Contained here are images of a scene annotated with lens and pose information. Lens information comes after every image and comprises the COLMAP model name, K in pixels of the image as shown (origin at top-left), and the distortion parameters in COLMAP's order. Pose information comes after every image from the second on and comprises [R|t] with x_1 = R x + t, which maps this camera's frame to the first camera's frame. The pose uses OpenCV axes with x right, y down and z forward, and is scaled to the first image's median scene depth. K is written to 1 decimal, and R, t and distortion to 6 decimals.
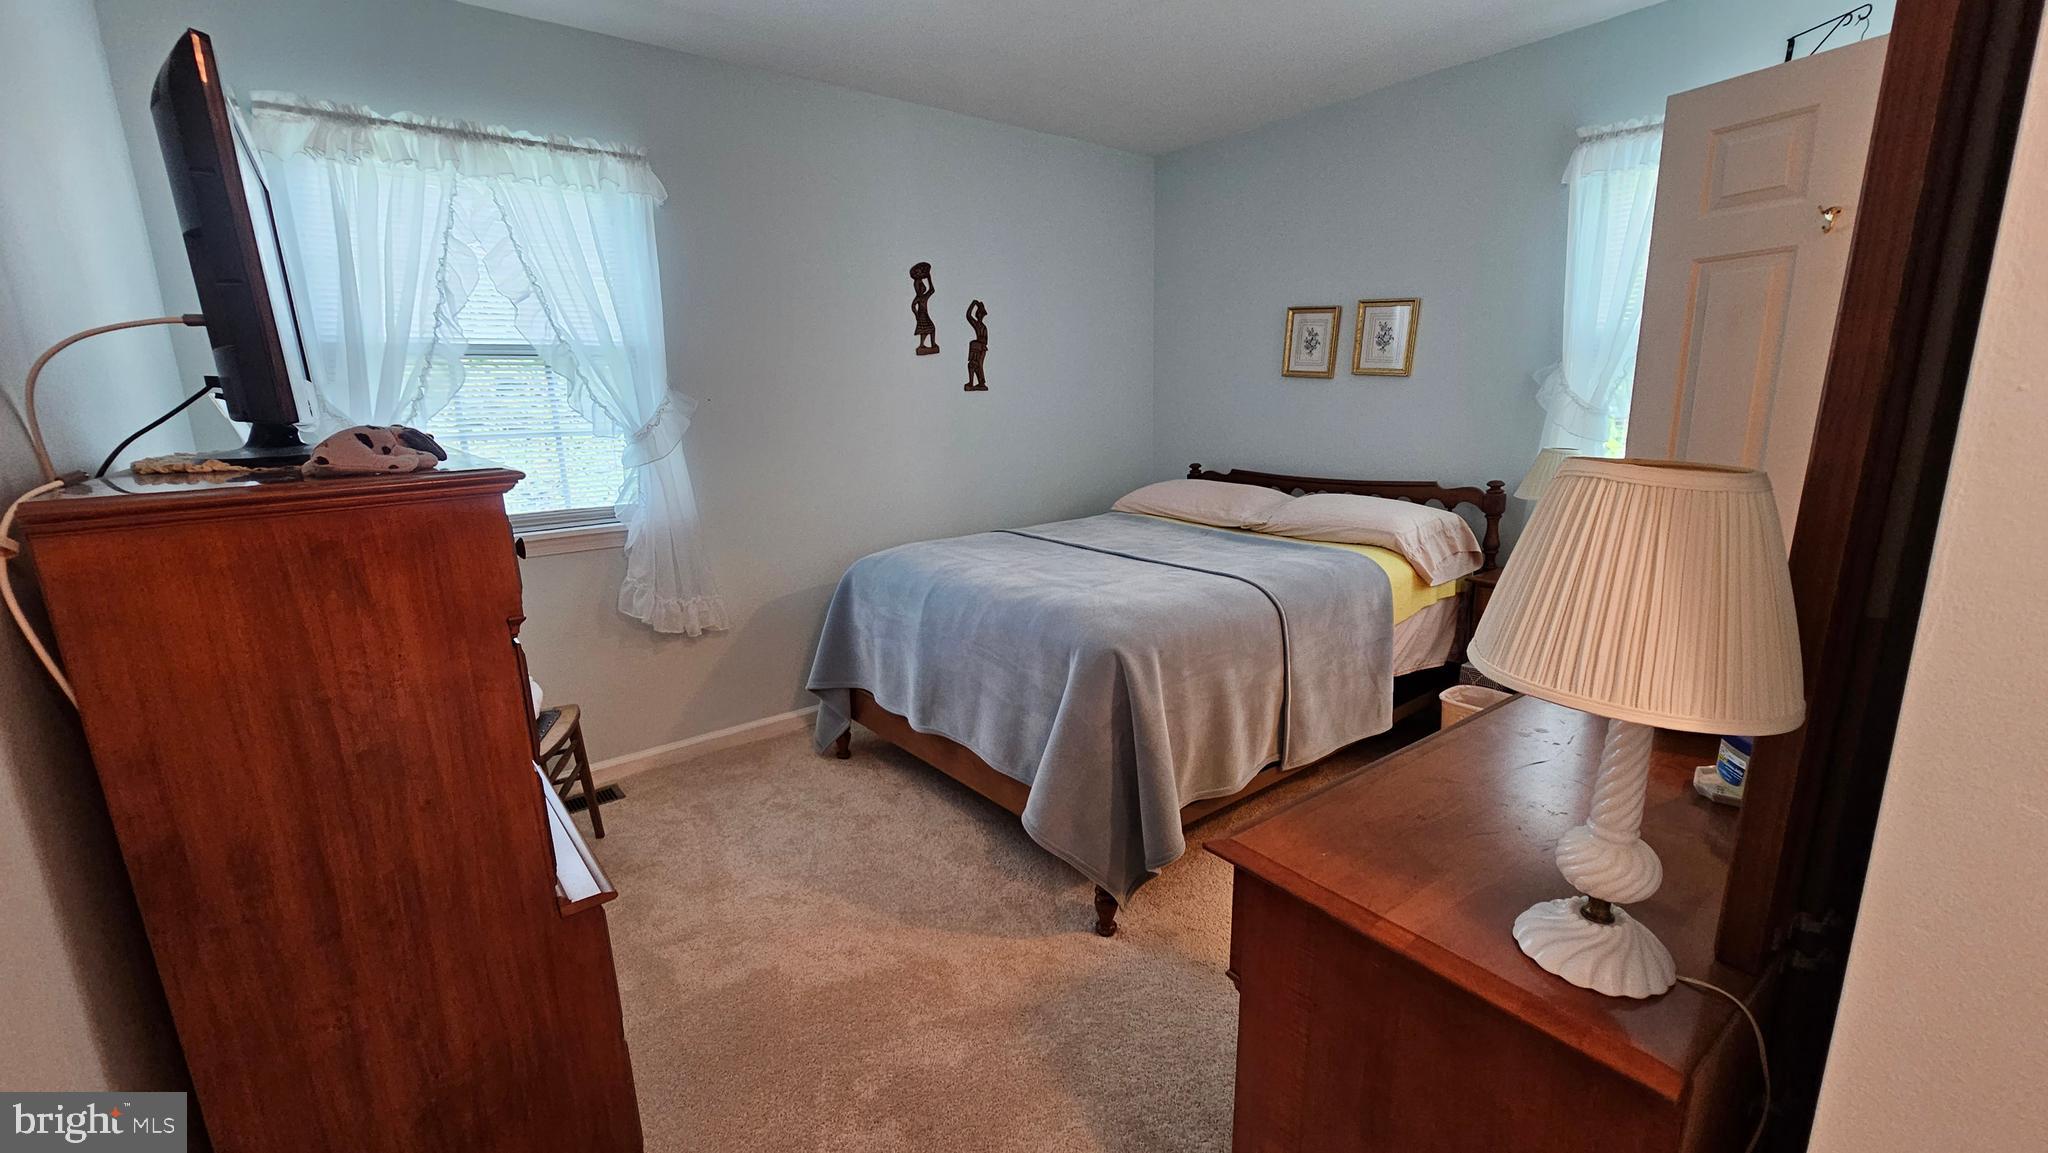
lens RADIAL K [[838.2, 0, 1030.4], [0, 838.2, 582.2], [0, 0, 1]] dist [-0.004203, 0.000676]
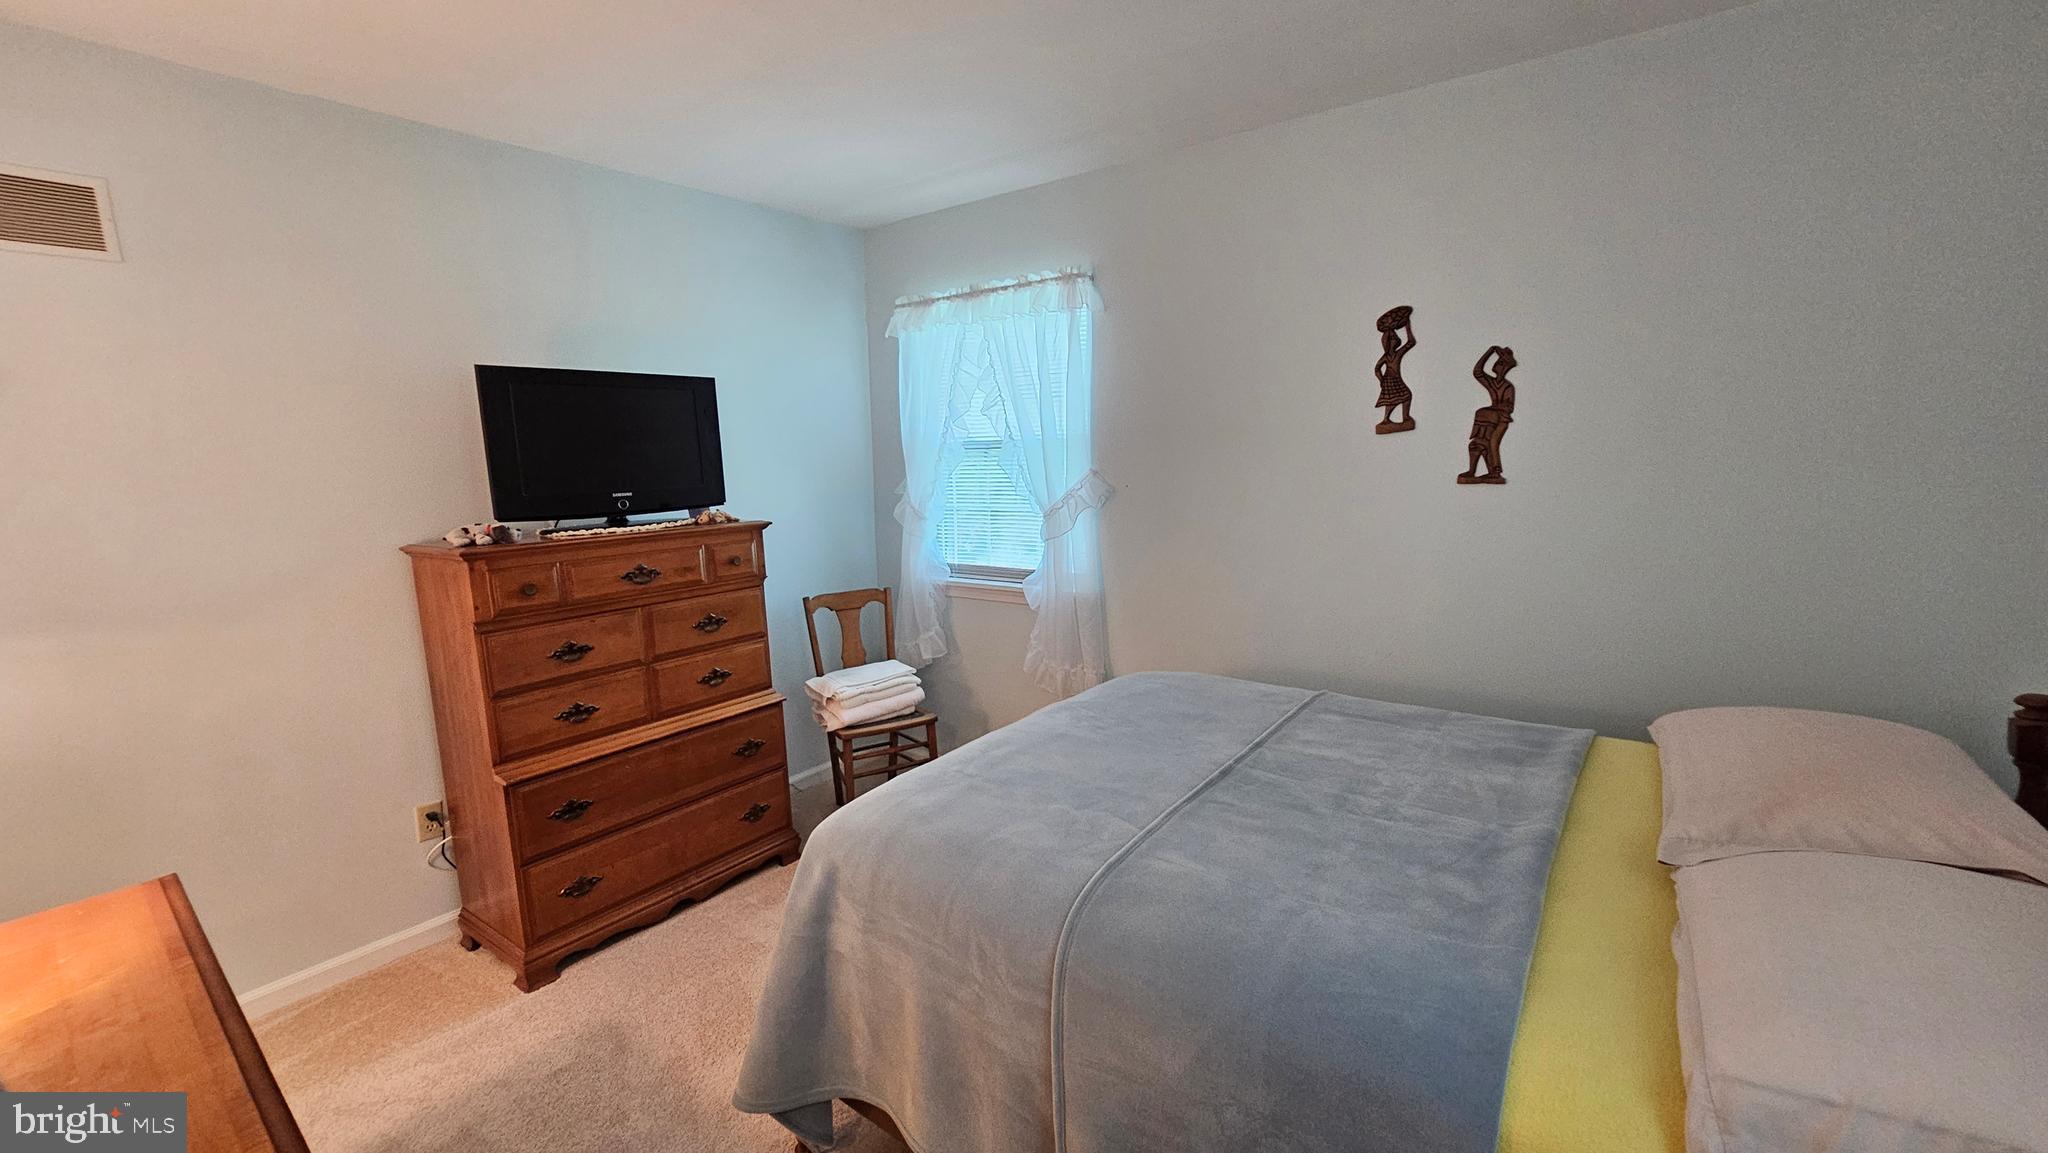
lens RADIAL K [[838.2, 0, 1030.4], [0, 838.2, 582.2], [0, 0, 1]] dist [-0.004203, 0.000676]
pose [[0.248527, 0.171823, -0.953263, 0.653907], [-0.190928, 0.973523, 0.125697, -0.229838], [0.949621, 0.150765, 0.274752, 0.680710]]
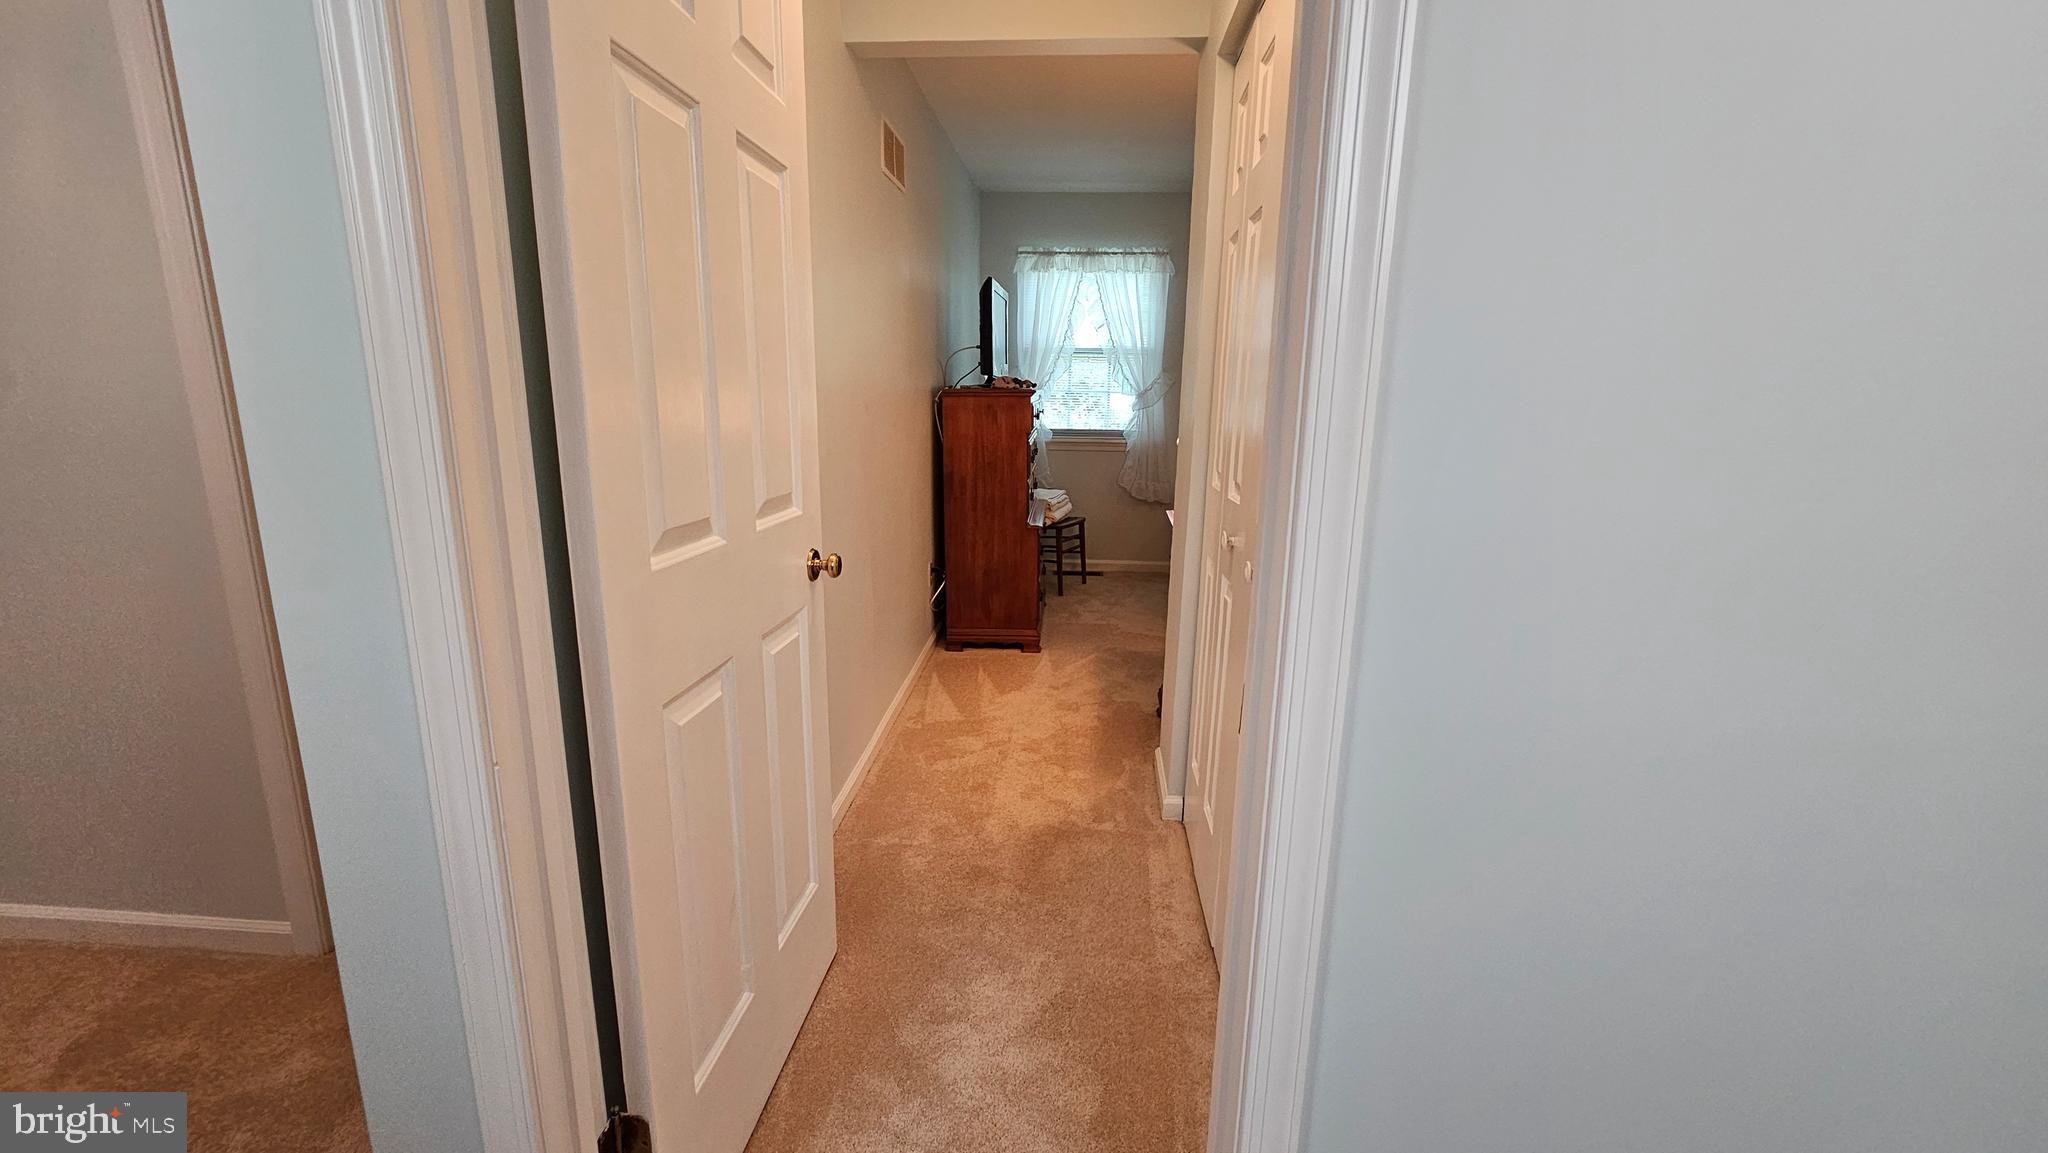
lens RADIAL K [[838.2, 0, 1030.4], [0, 838.2, 582.2], [0, 0, 1]] dist [-0.004203, 0.000676]
pose [[0.738607, 0.186148, -0.647926, 0.704500], [-0.178652, 0.980806, 0.078128, 0.150940], [0.650033, 0.058047, 0.757686, -0.638615]]
